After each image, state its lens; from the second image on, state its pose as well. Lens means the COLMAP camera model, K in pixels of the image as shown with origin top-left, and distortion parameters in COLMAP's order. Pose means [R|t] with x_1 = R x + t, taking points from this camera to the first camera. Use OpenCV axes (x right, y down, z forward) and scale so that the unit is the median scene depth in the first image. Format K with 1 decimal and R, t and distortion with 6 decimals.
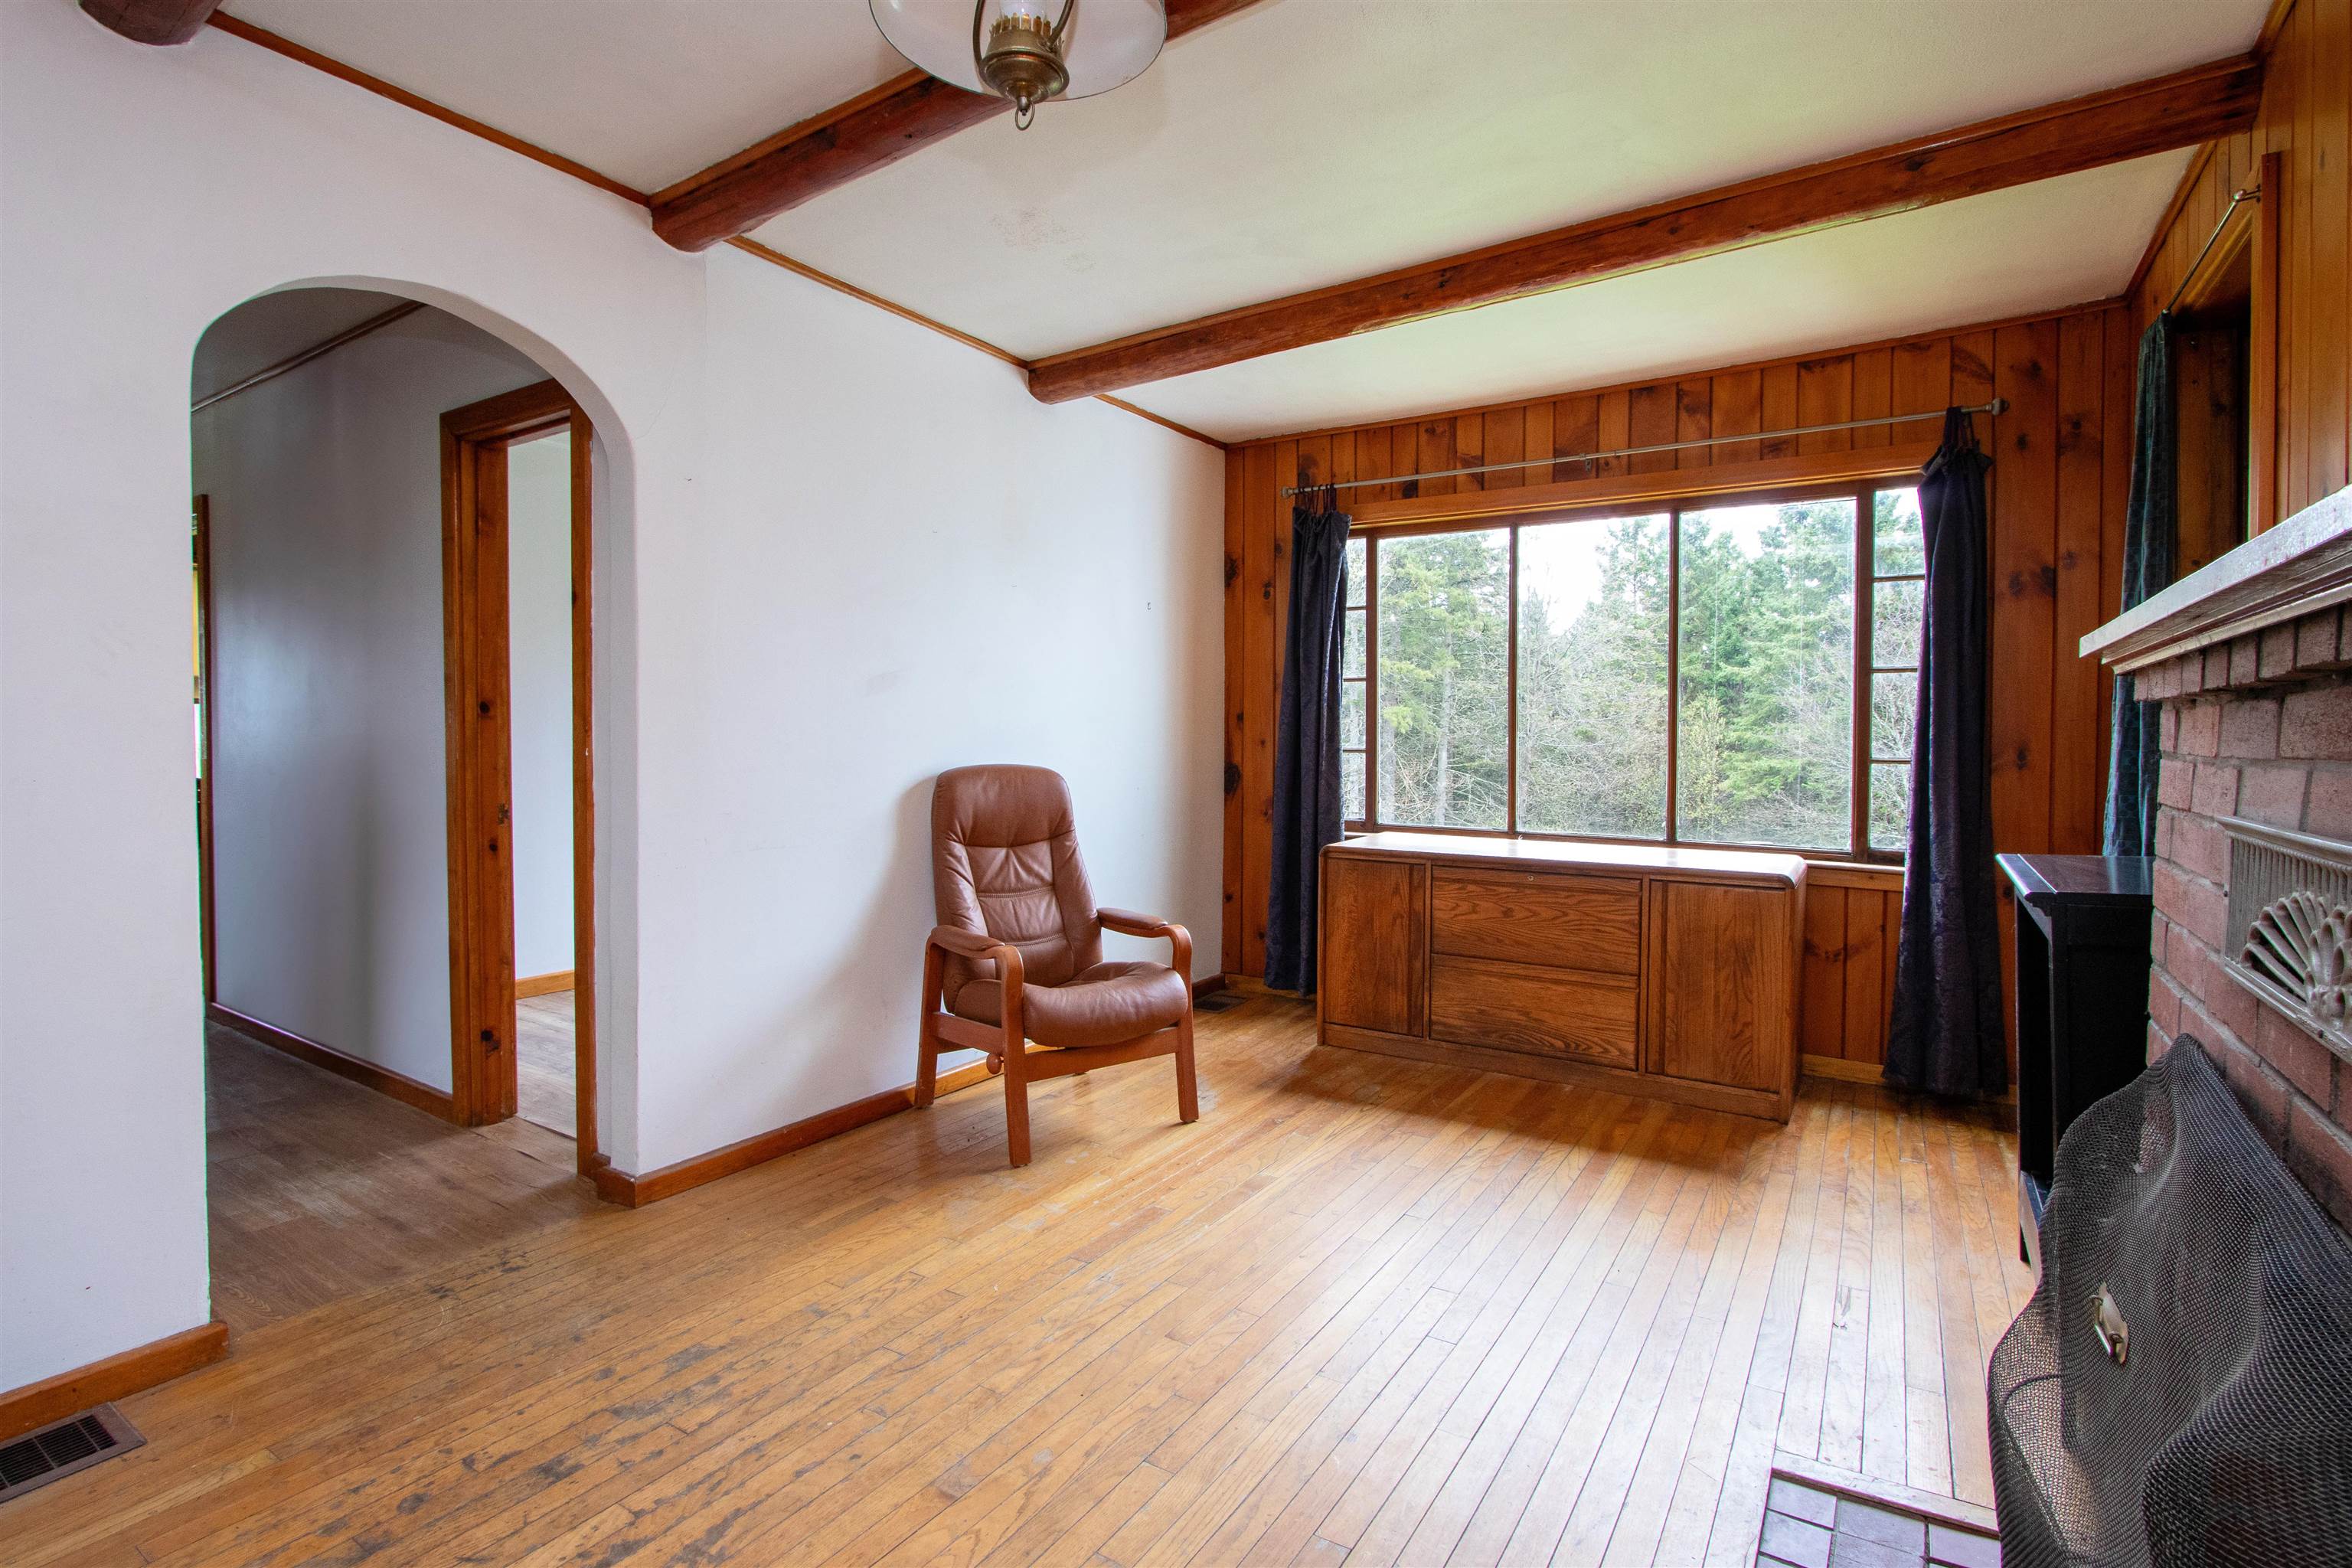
lens RADIAL K [[1109.5, 0, 1166.7], [0, 1109.5, 762.1], [0, 0, 1]] dist [-0.018683, 0.002723]
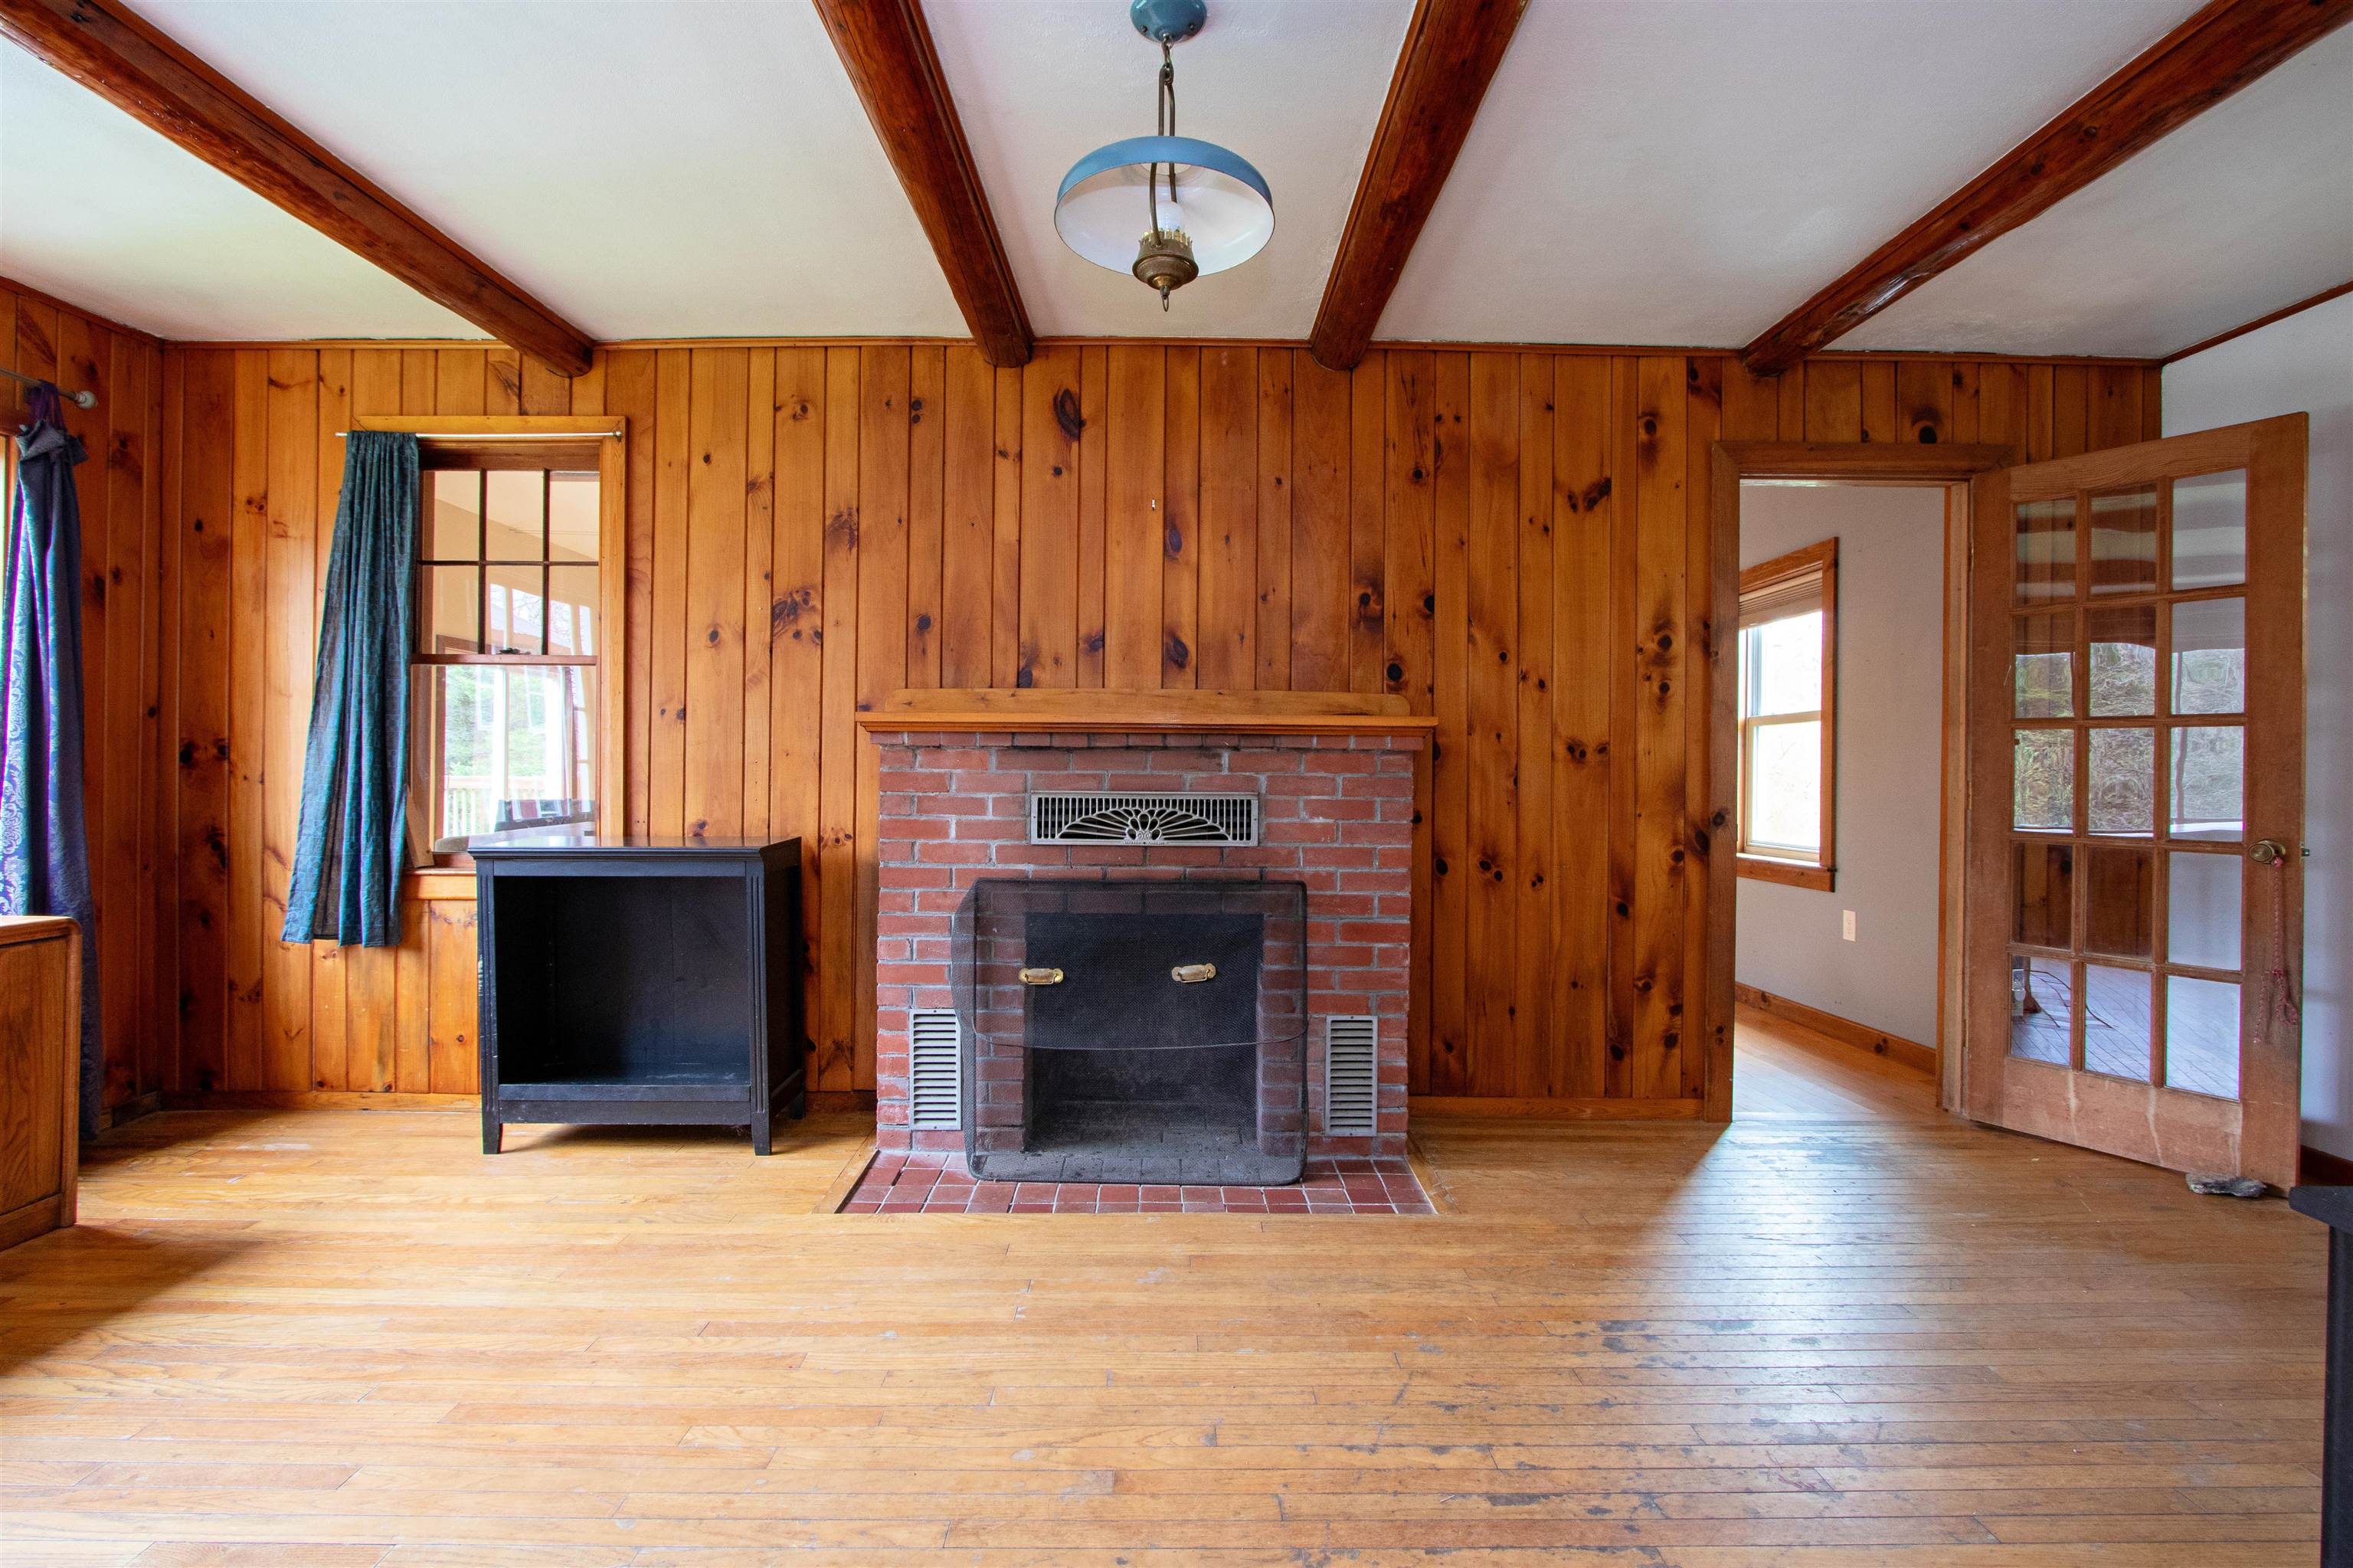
lens RADIAL K [[1110.0, 0, 1147.4], [0, 1110.0, 762.1], [0, 0, 1]] dist [-0.018683, 0.002723]
pose [[-0.540462, -0.000436, 0.841368, -0.517730], [0.006367, 0.999969, 0.004609, -0.011554], [-0.841344, 0.007848, -0.540443, 0.721801]]
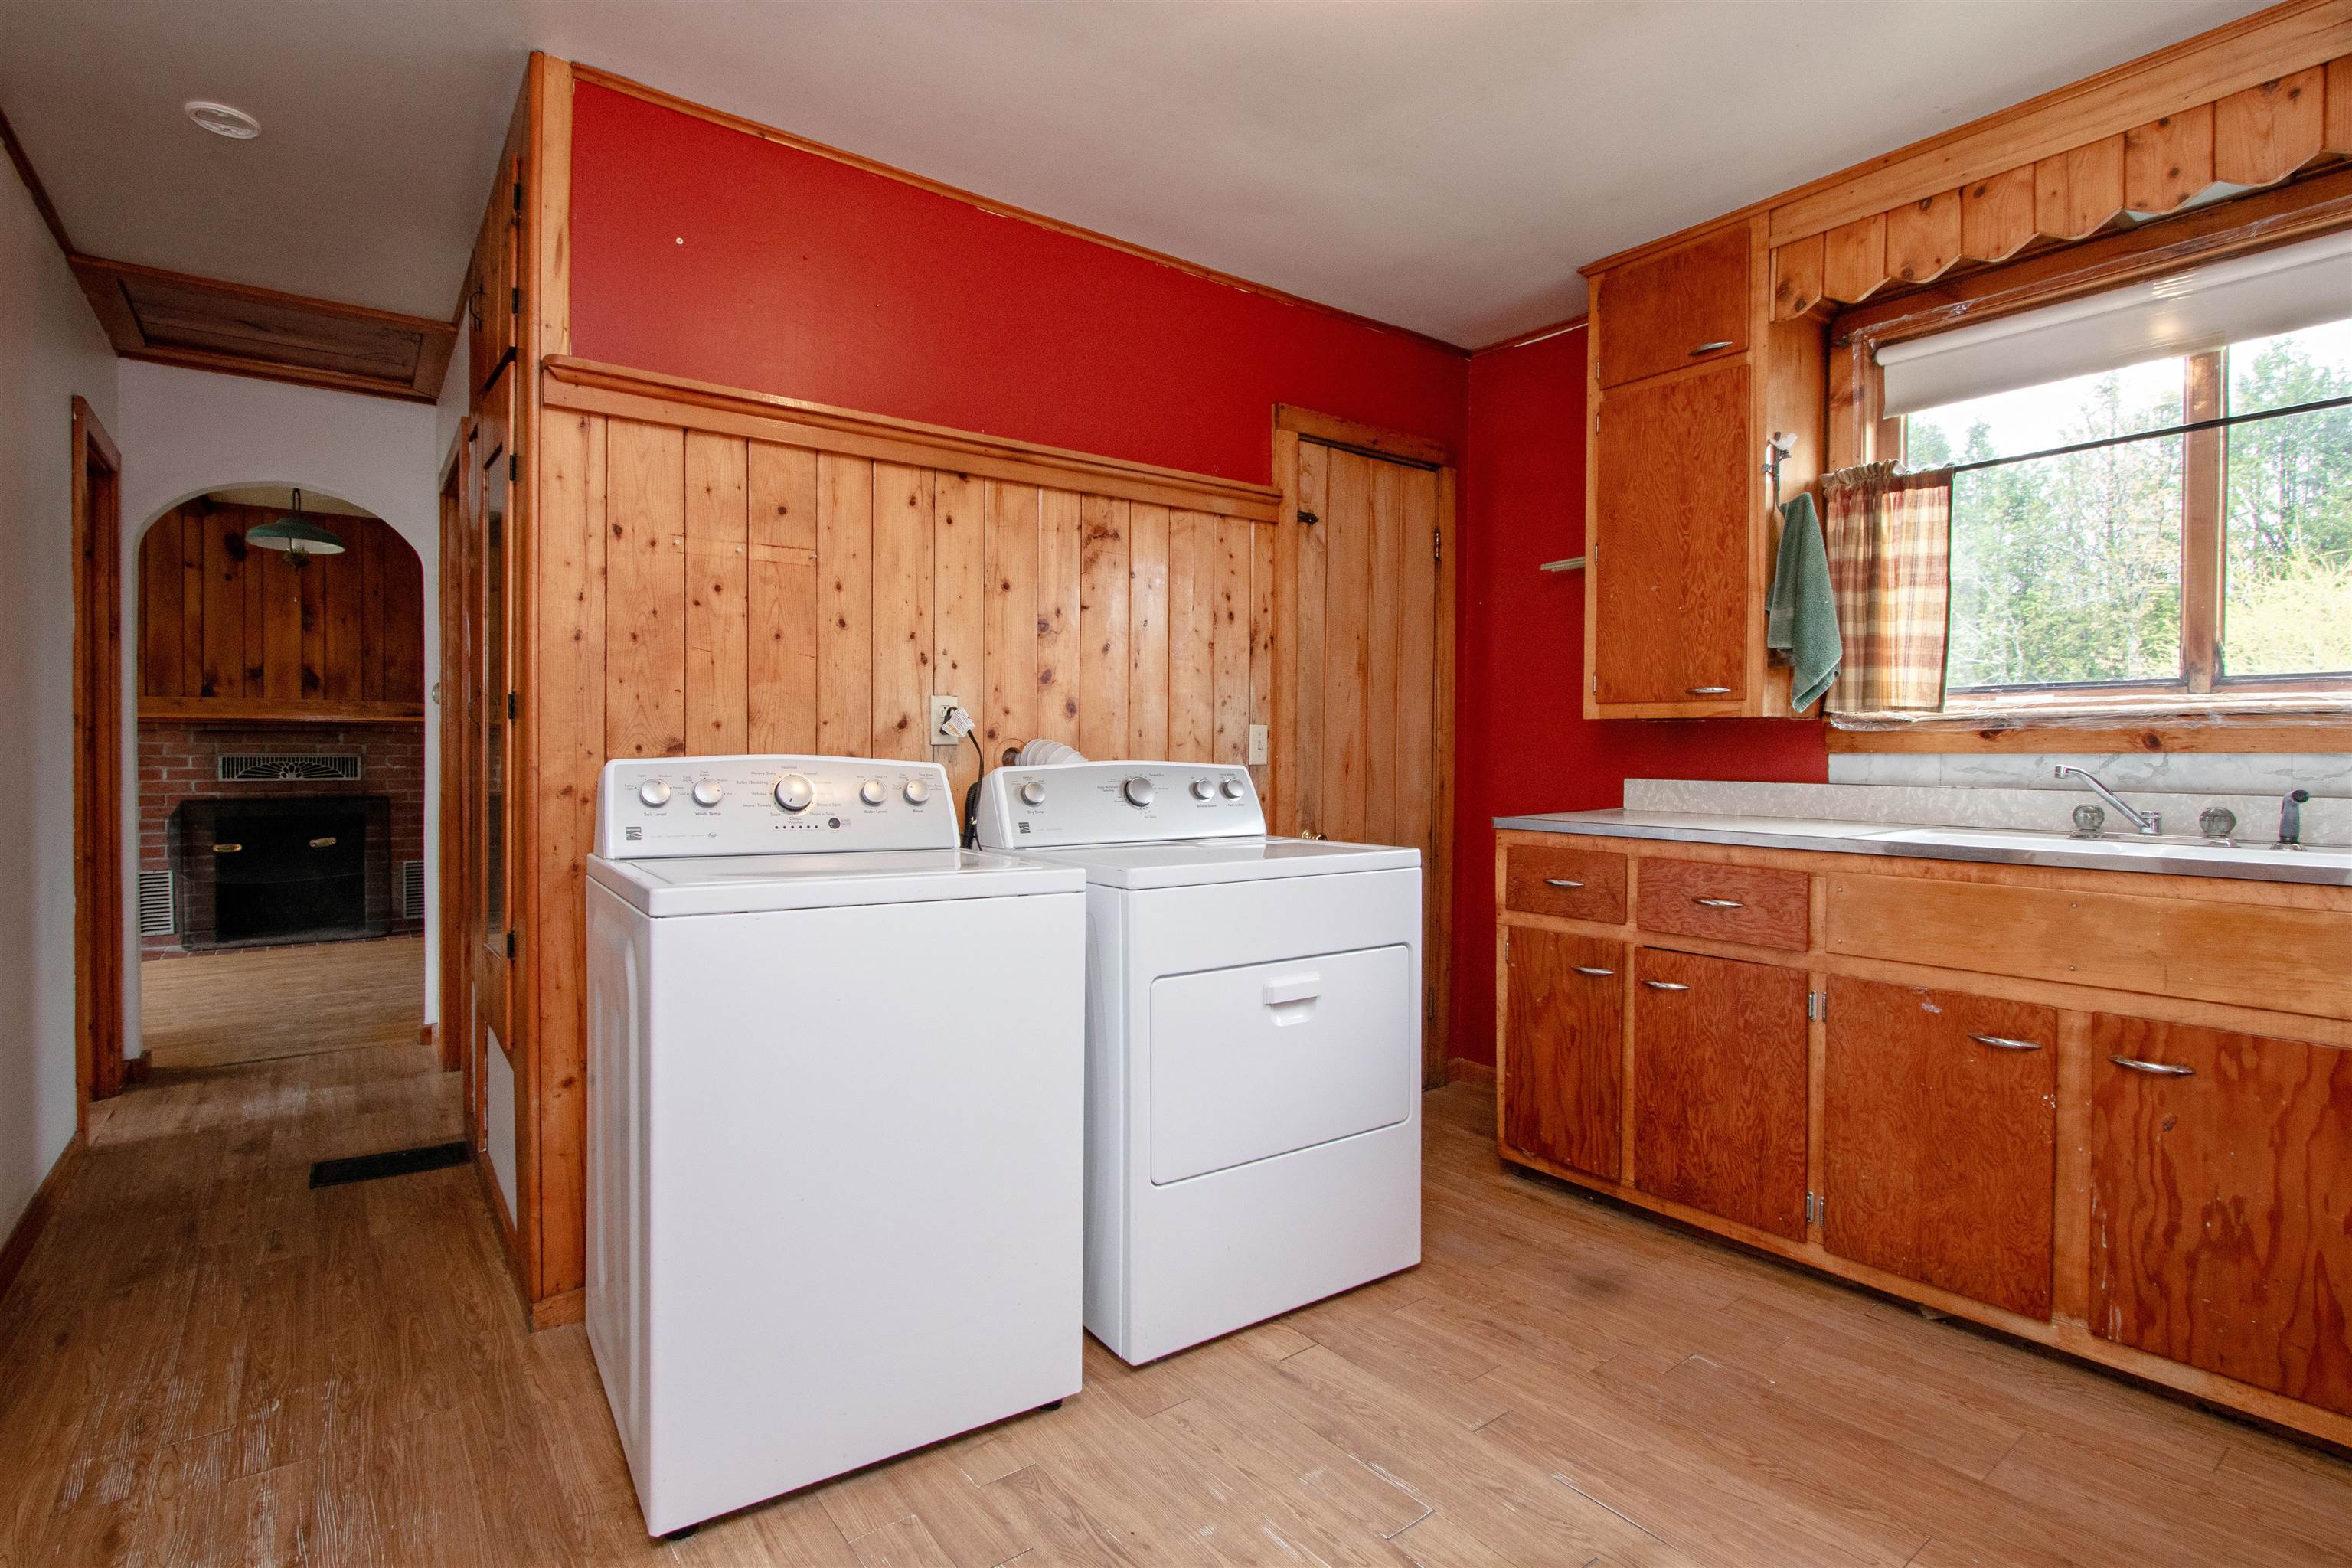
lens RADIAL K [[1109.5, 0, 1147.0], [0, 1109.5, 773.0], [0, 0, 1]] dist [-0.018683, 0.002723]
pose [[-0.941050, -0.020937, 0.337620, -1.650551], [-0.006085, 0.998969, 0.044990, -0.040198], [-0.338214, 0.040284, -0.940207, 1.433552]]
